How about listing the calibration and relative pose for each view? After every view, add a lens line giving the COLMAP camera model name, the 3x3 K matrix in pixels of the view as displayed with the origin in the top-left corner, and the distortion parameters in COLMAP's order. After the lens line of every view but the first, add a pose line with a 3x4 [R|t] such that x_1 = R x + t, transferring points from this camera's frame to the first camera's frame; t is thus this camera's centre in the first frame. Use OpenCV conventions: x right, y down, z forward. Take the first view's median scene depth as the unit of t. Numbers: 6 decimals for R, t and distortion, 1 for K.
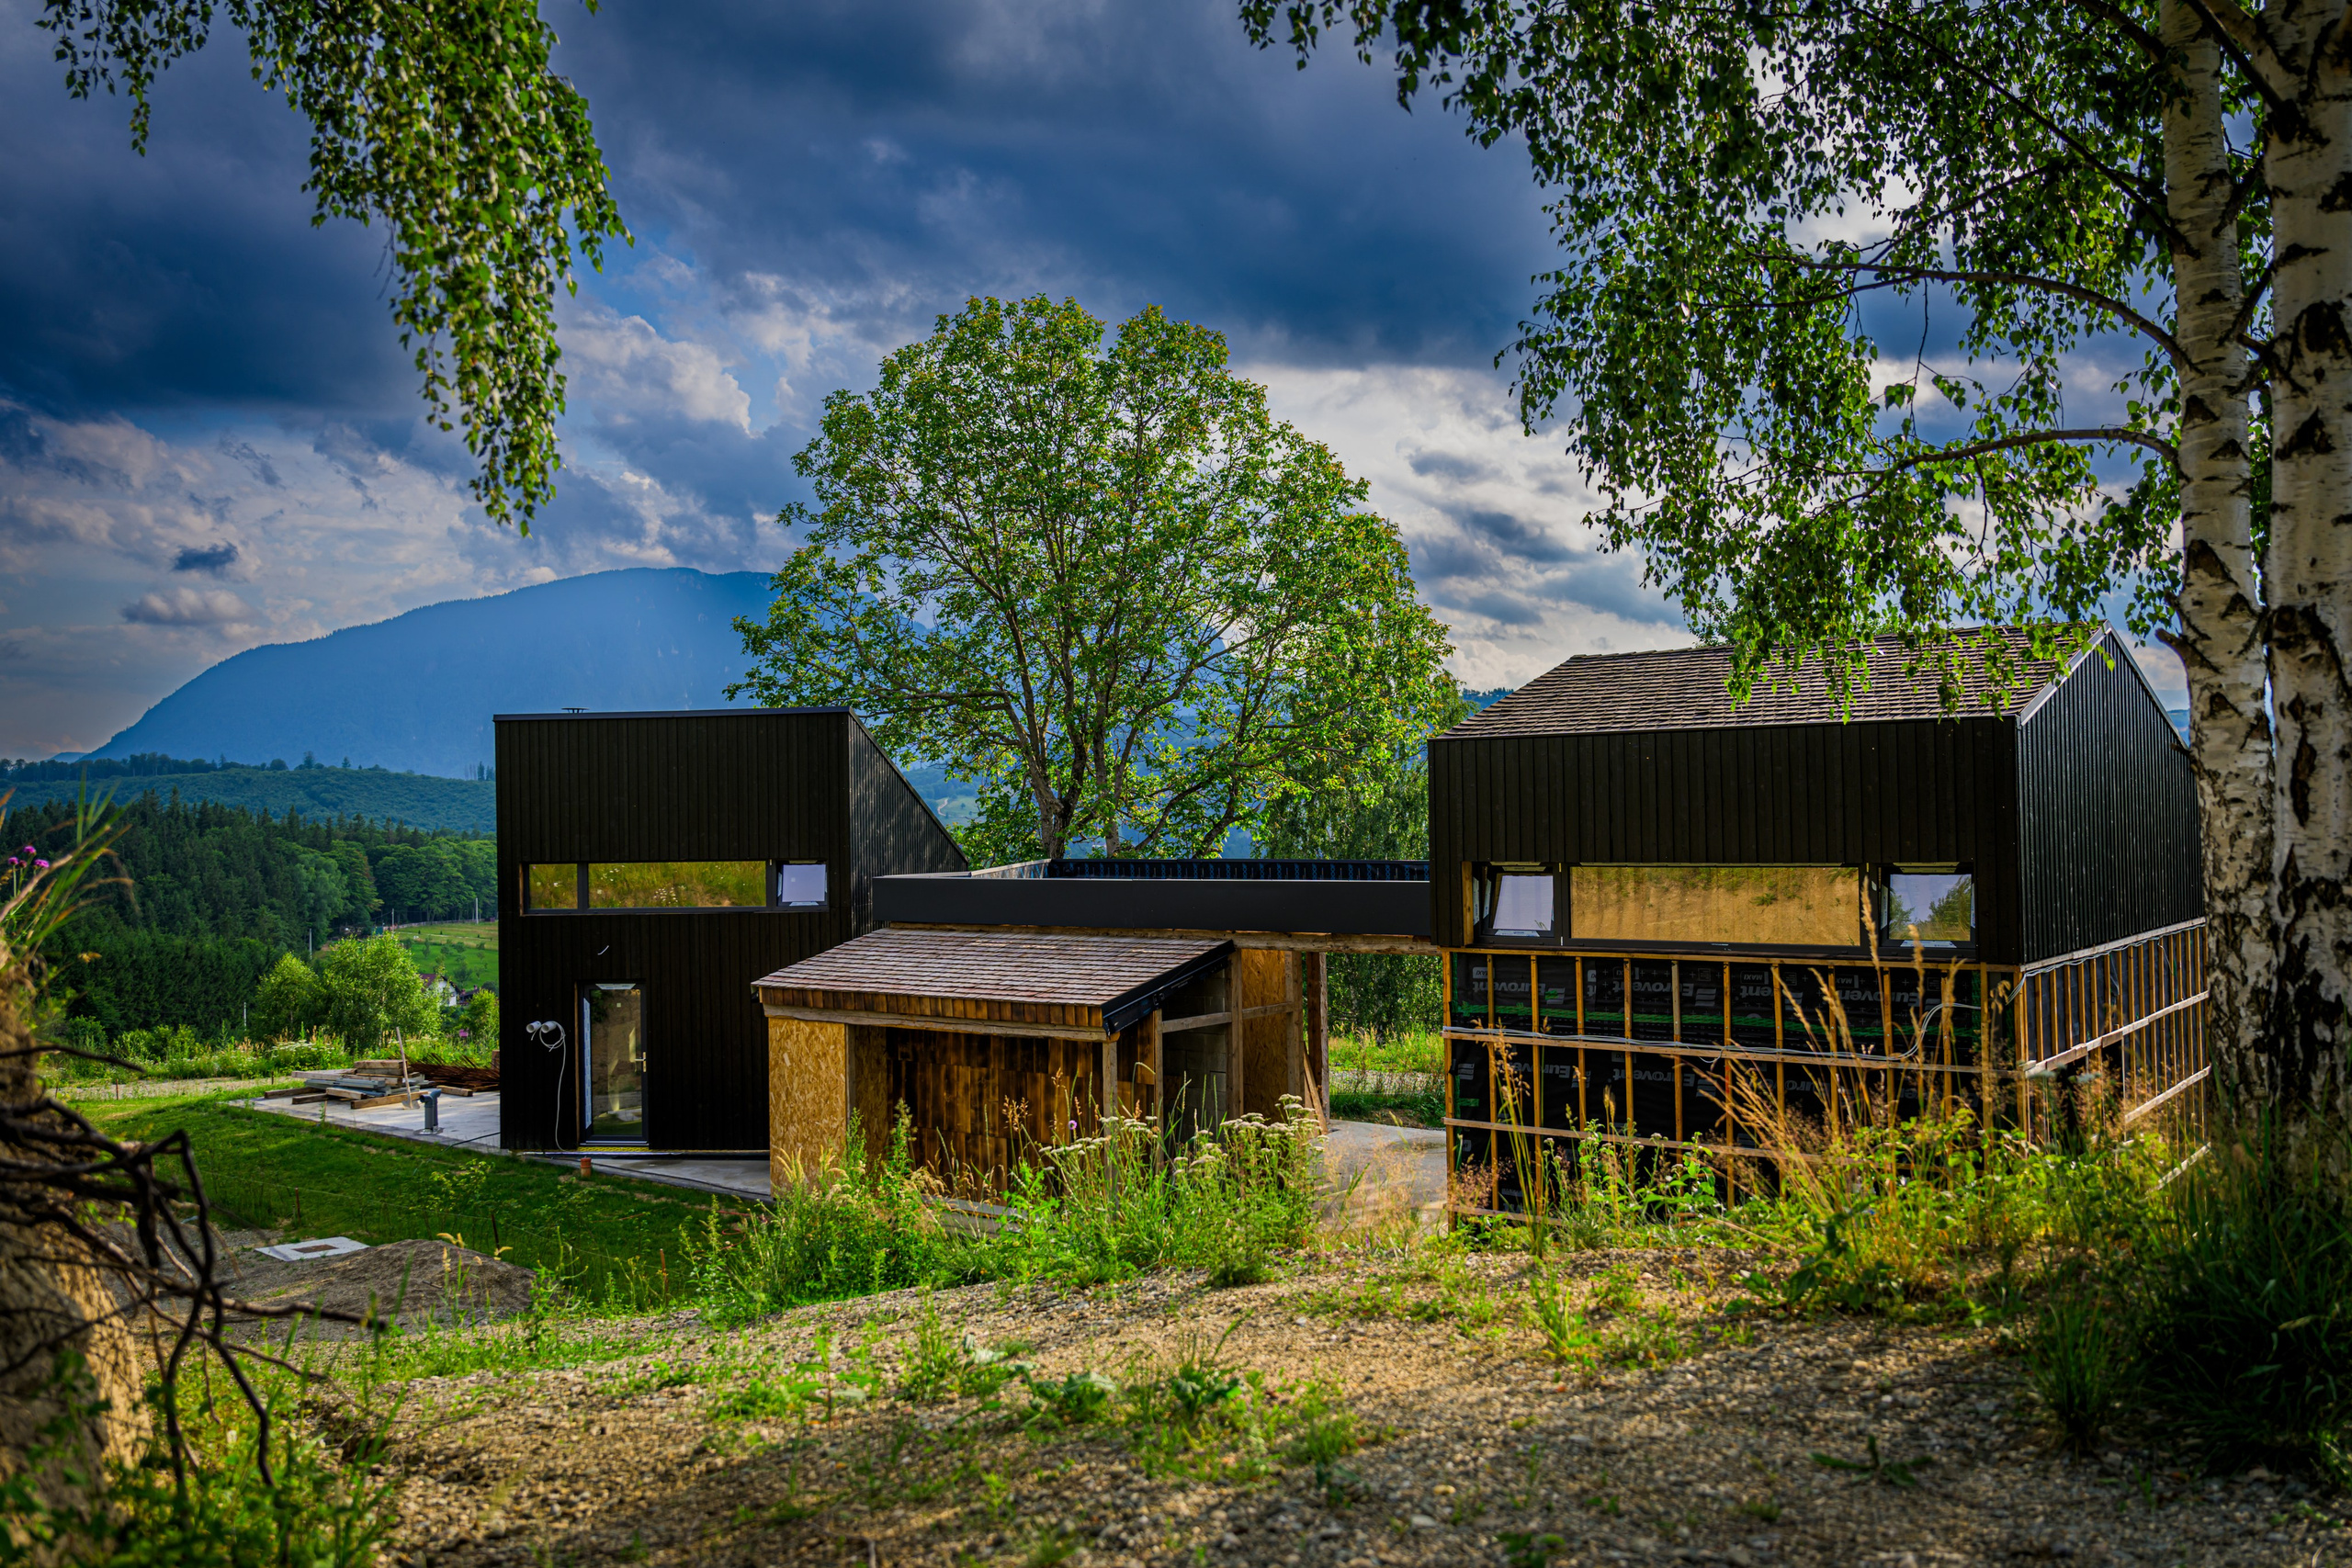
lens RADIAL K [[1900.2, 0, 1176.0], [0, 1900.2, 784.0], [0, 0, 1]] dist [-0.003739, 0.002254]
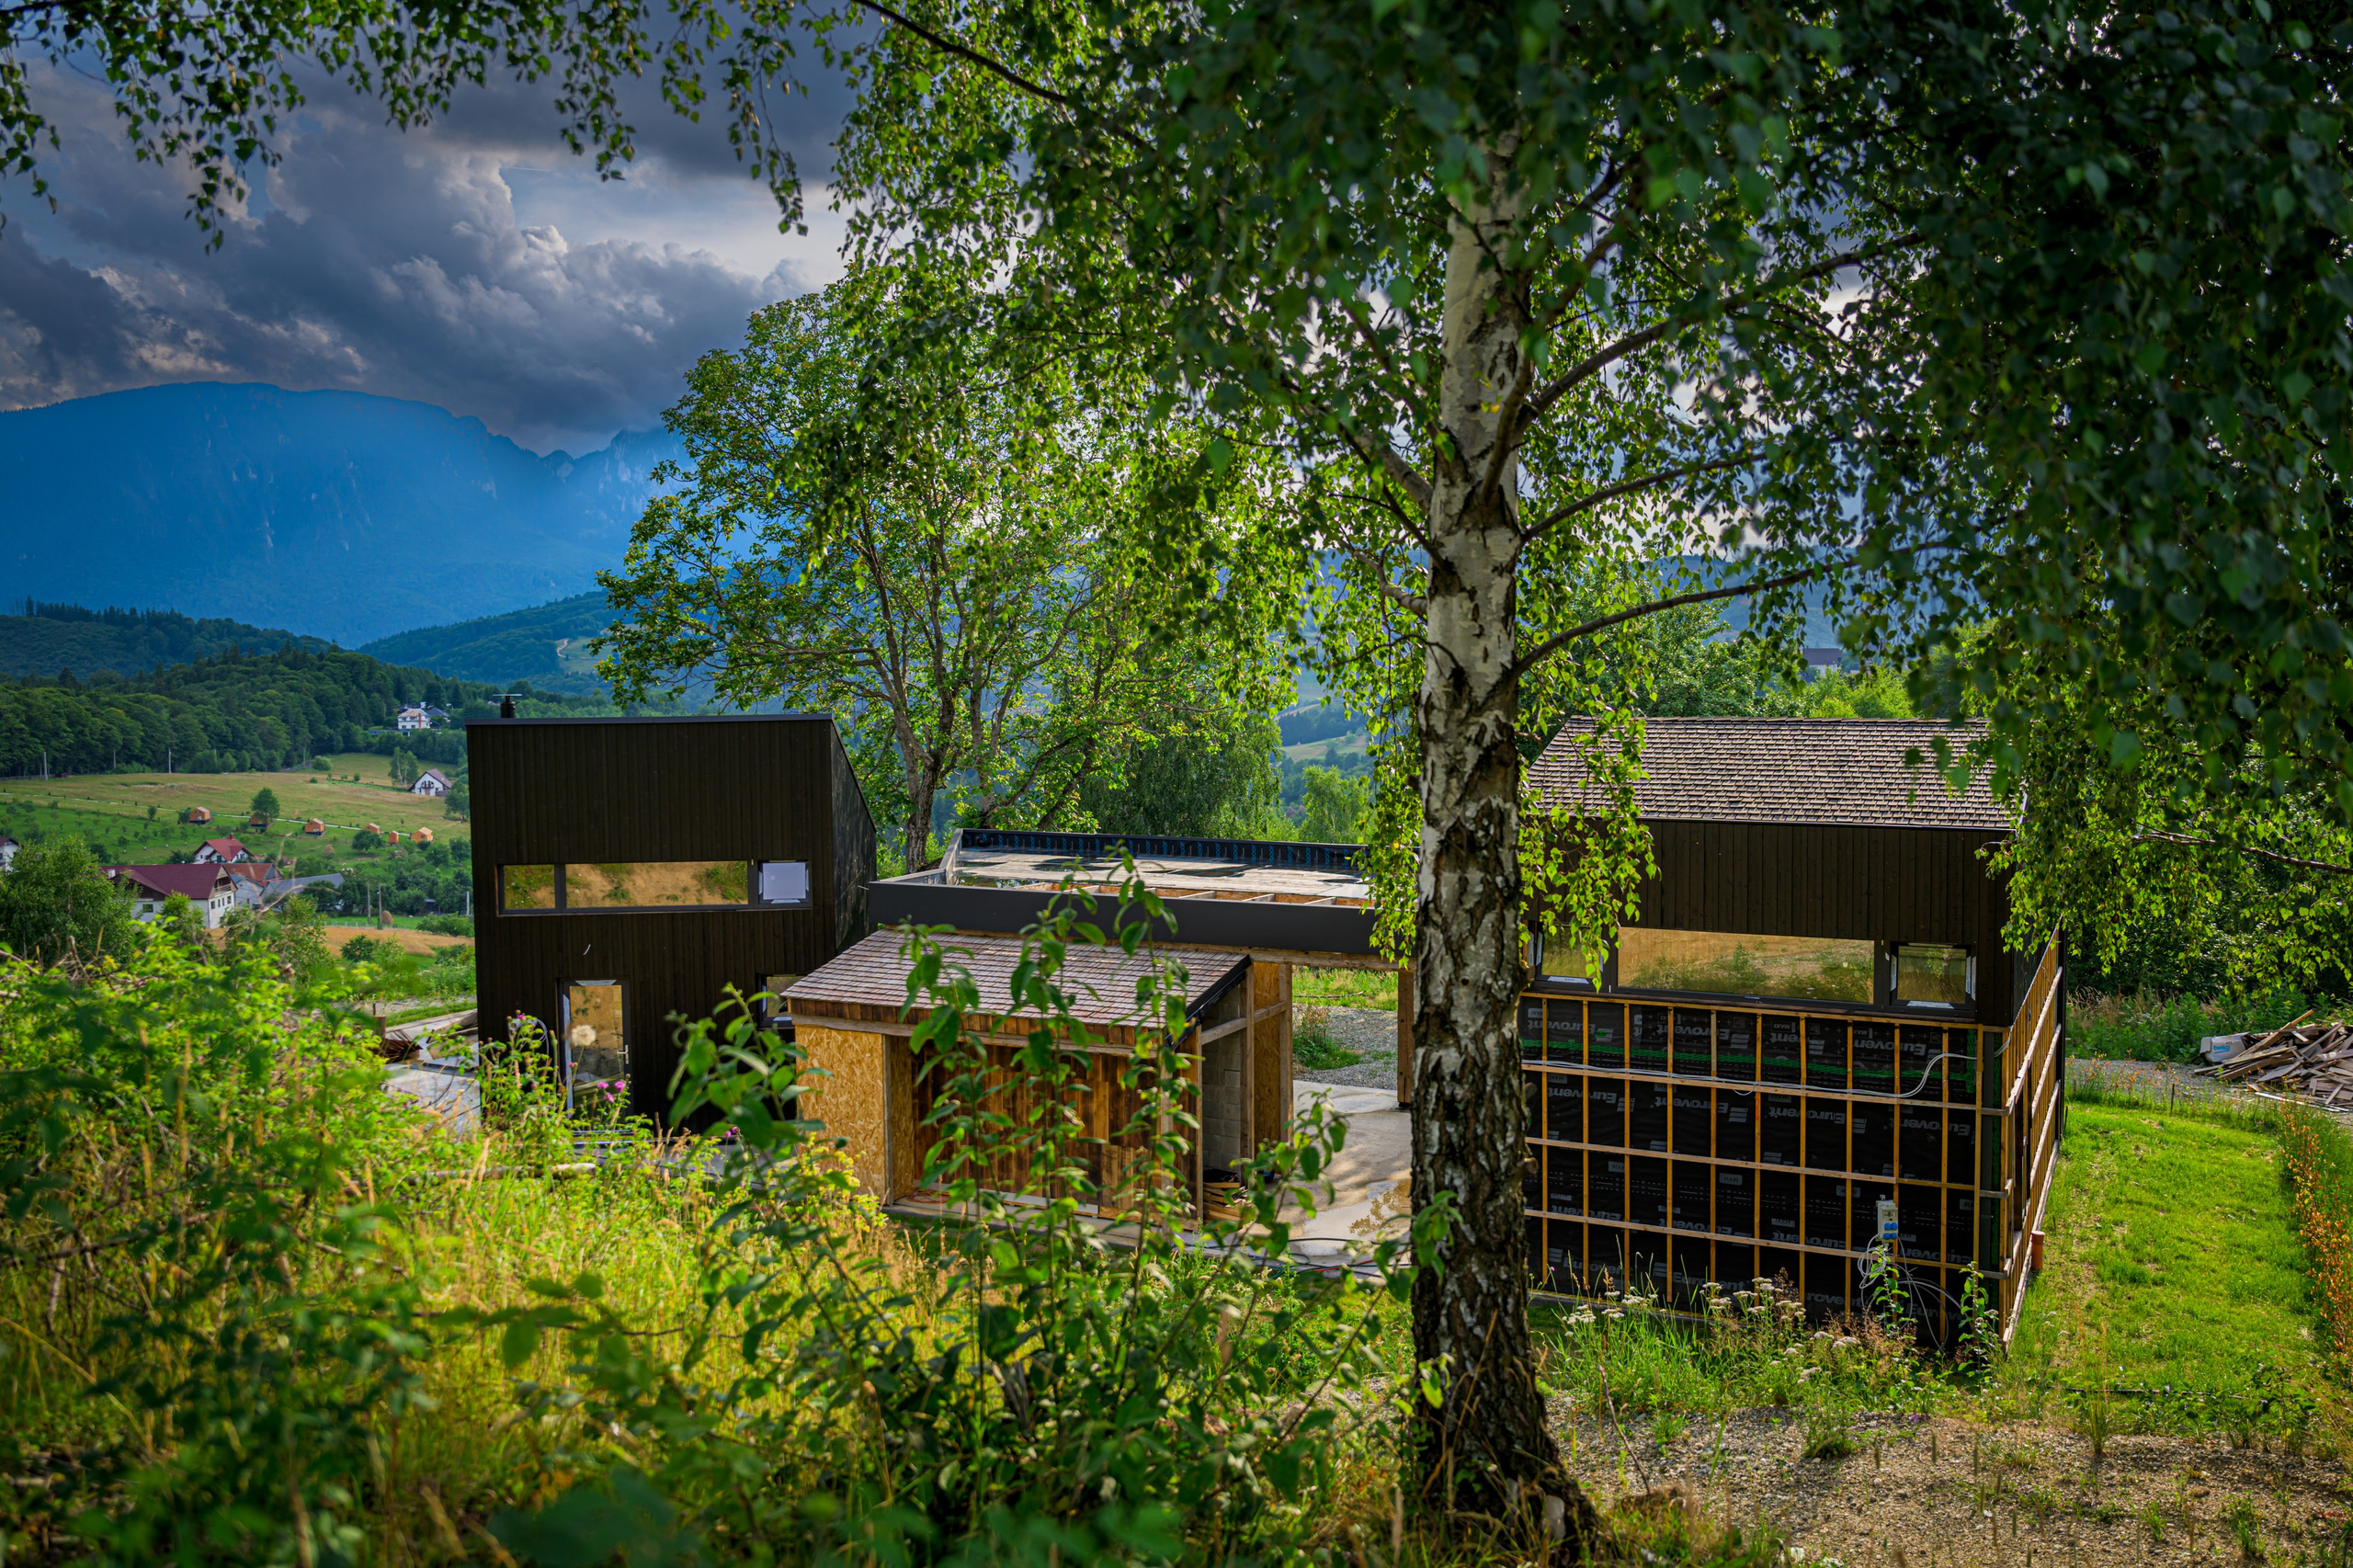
lens RADIAL K [[1916.3, 0, 1176.5], [0, 1916.3, 784.0], [0, 0, 1]] dist [-0.003418, 0.003230]
pose [[0.982131, -0.007681, 0.188043, -0.151025], [-0.007830, 0.996634, 0.081602, -0.073918], [-0.188037, -0.081616, 0.978765, -0.056631]]
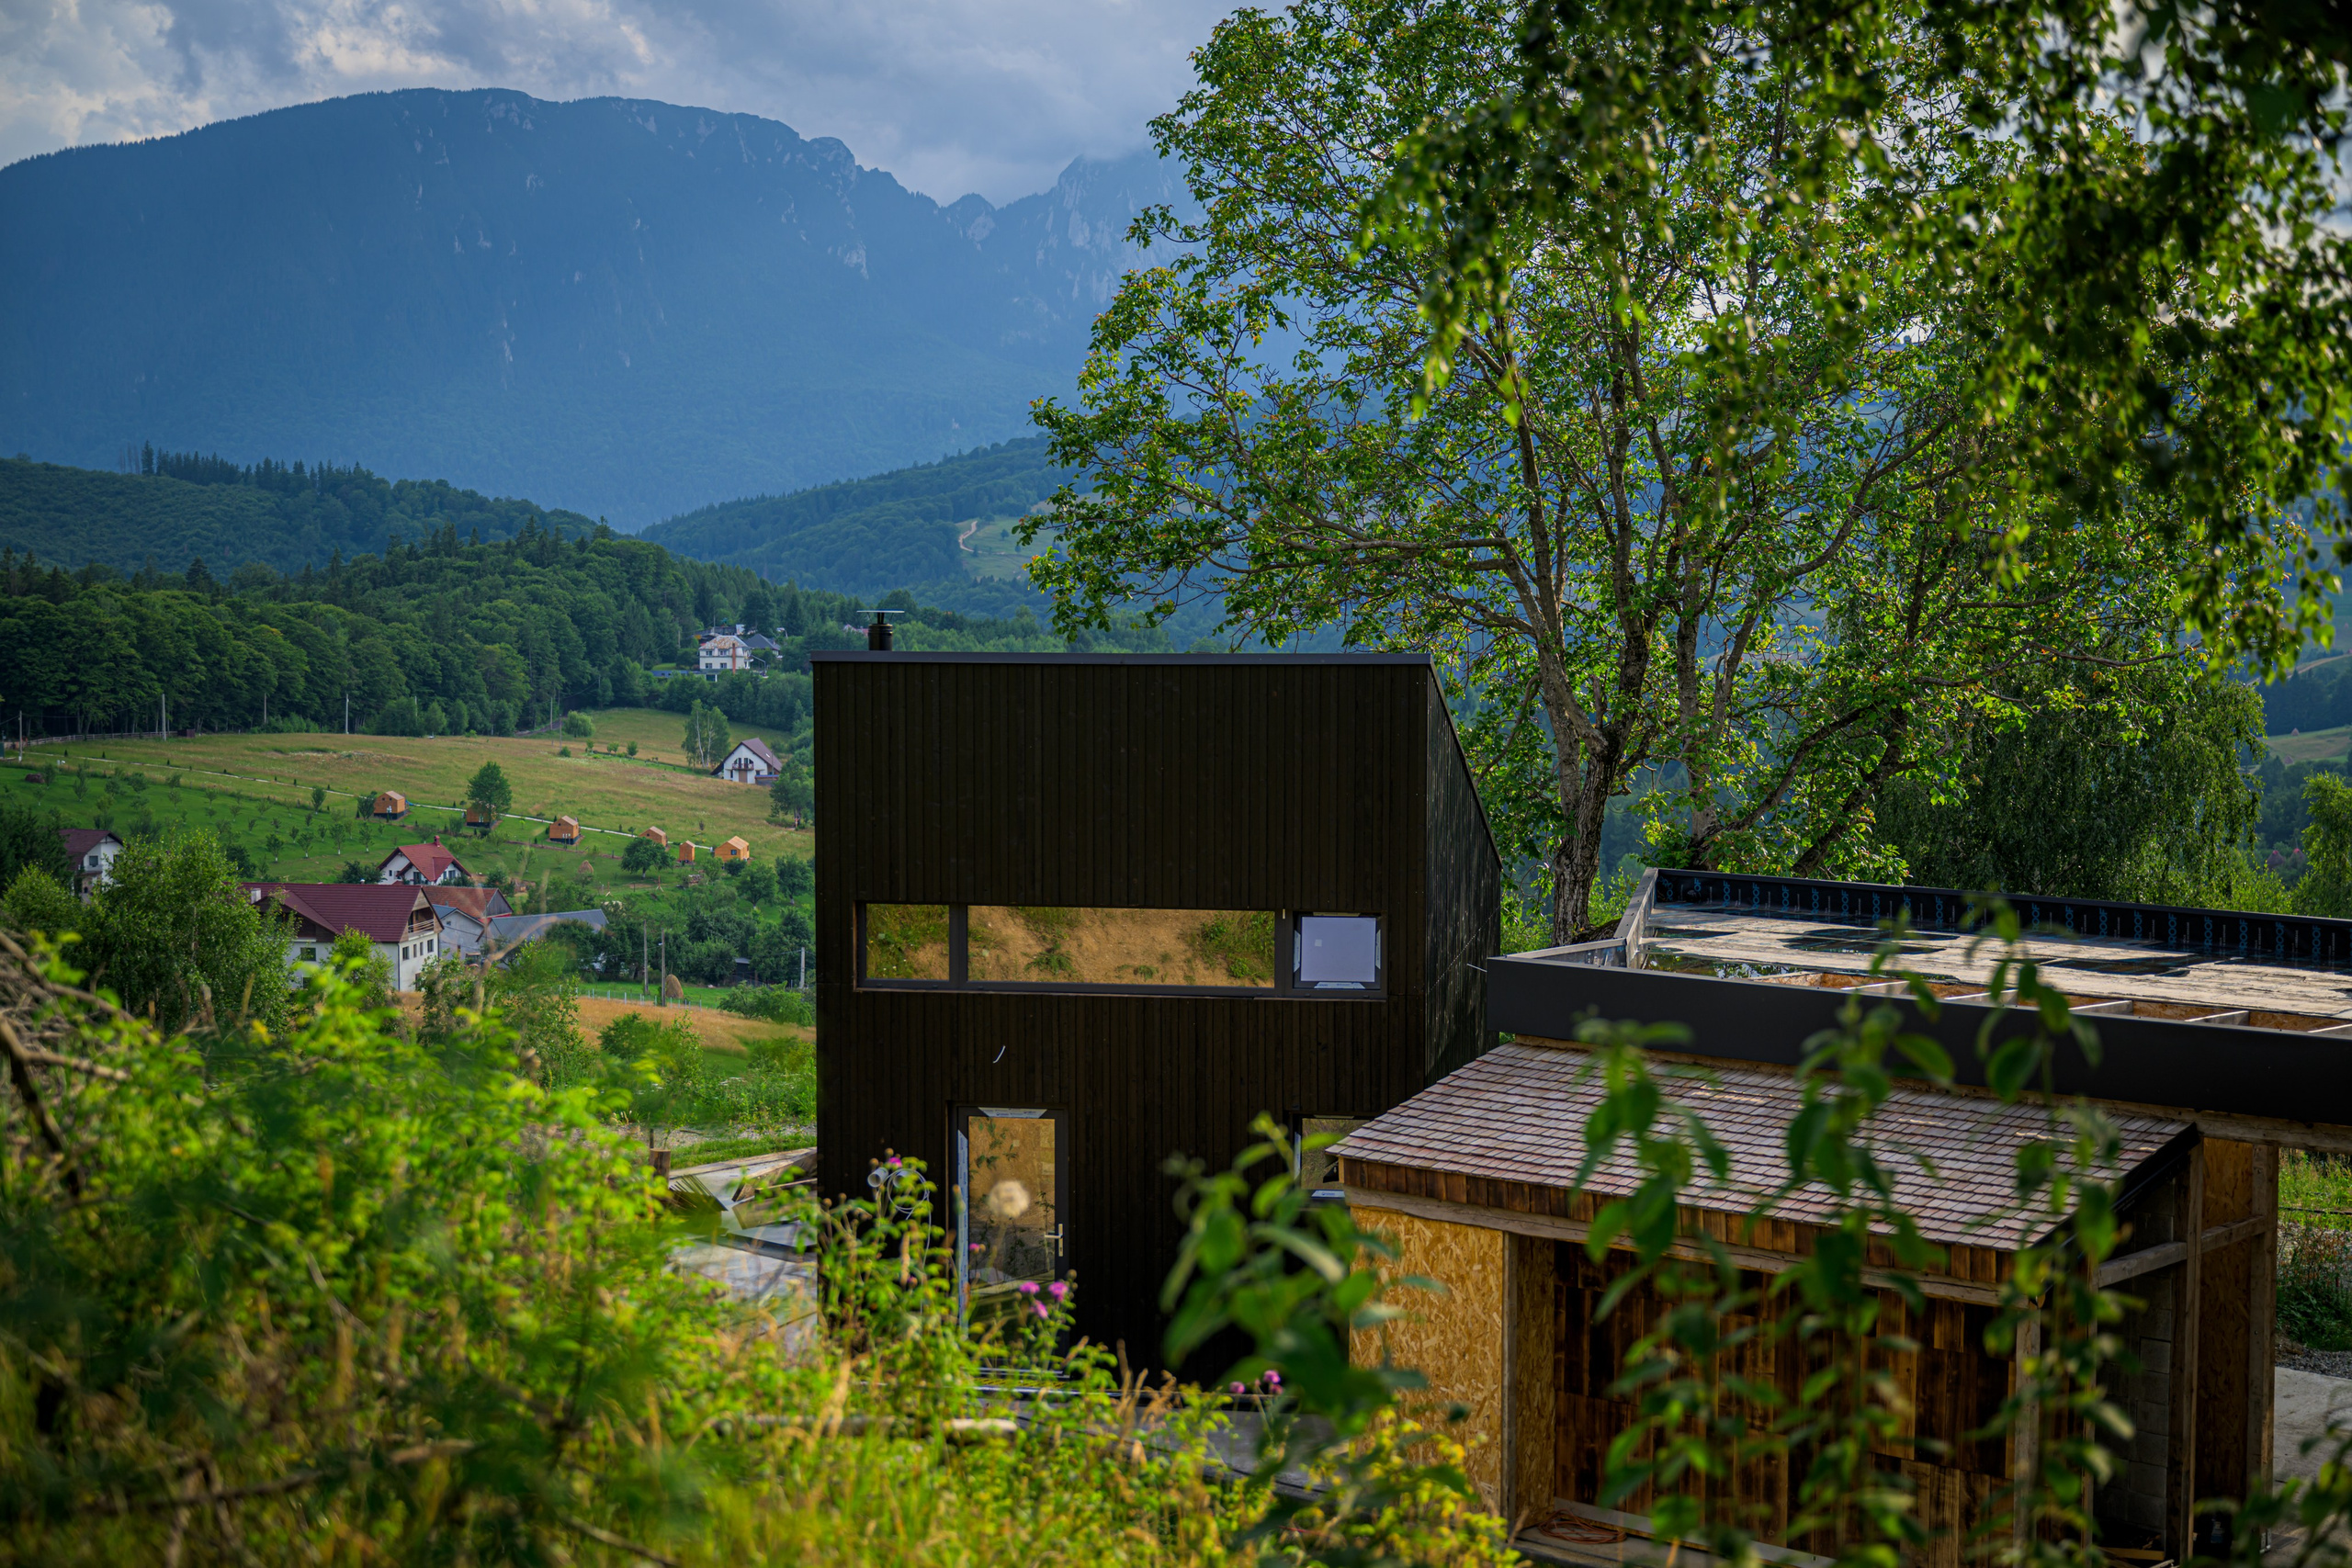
lens RADIAL K [[3462.5, 0, 1164.5], [0, 3462.5, 808.8], [0, 0, 1]] dist [-0.013080, -0.006507]
pose [[0.997829, 0.021682, -0.062189, -0.152713], [-0.015994, 0.995763, 0.090551, -0.072905], [0.063889, -0.089359, 0.993948, -0.054390]]
